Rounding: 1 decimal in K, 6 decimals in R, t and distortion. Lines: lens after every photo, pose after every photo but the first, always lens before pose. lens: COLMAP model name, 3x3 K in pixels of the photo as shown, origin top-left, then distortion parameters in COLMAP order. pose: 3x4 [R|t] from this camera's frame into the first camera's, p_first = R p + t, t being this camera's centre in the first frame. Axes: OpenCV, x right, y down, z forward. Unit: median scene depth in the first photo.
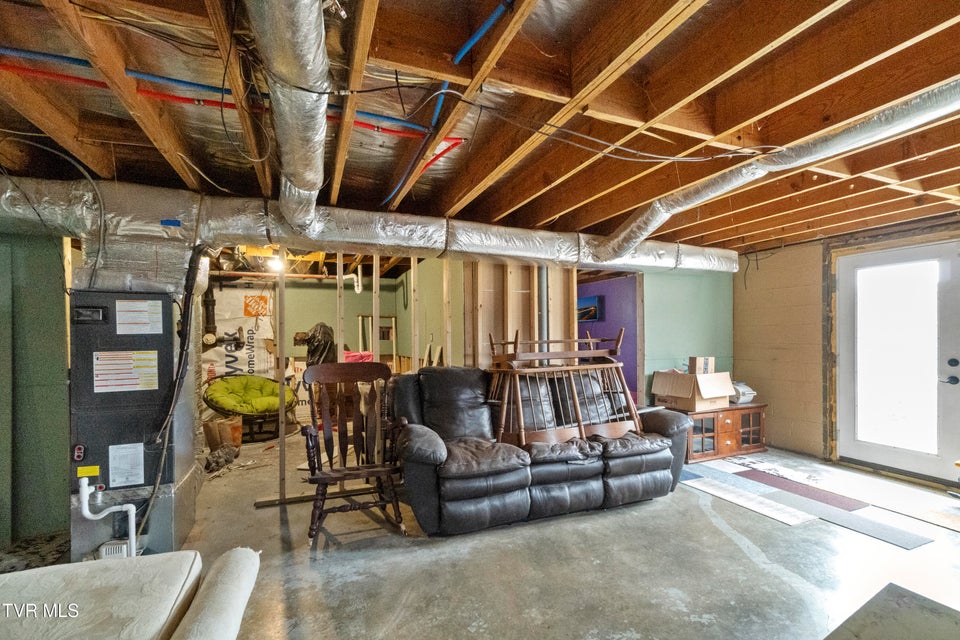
lens RADIAL K [[420.5, 0, 475.7], [0, 420.5, 339.6], [0, 0, 1]] dist [-0.002560, 0.000755]
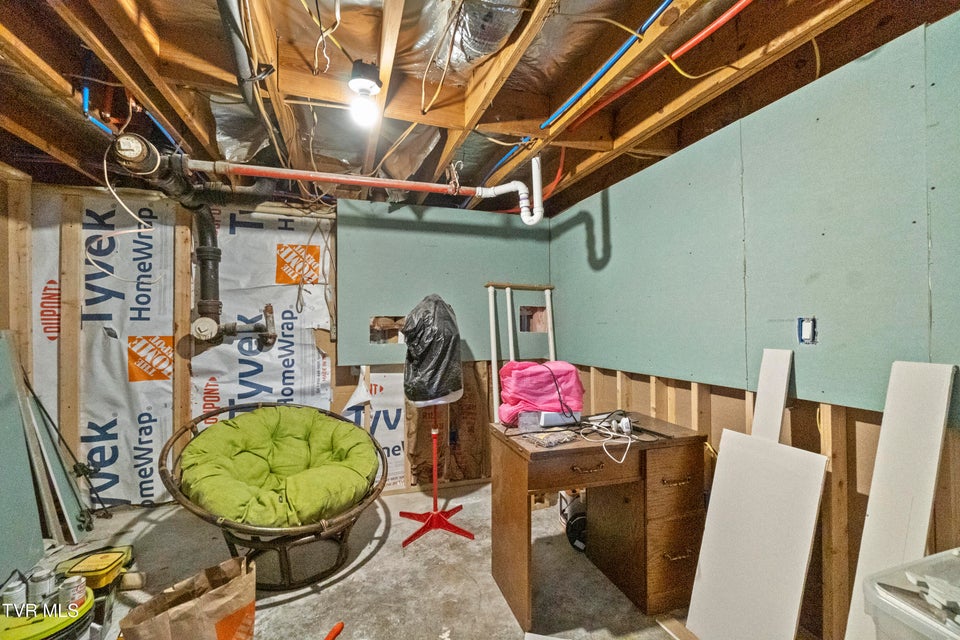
lens RADIAL K [[420.5, 0, 480.7], [0, 420.5, 319.0], [0, 0, 1]] dist [-0.002560, 0.000755]
pose [[0.997629, 0.003895, -0.068716, -0.270126], [-0.005339, 0.999768, -0.020844, -0.003864], [0.068619, 0.021161, 0.997418, 0.513258]]
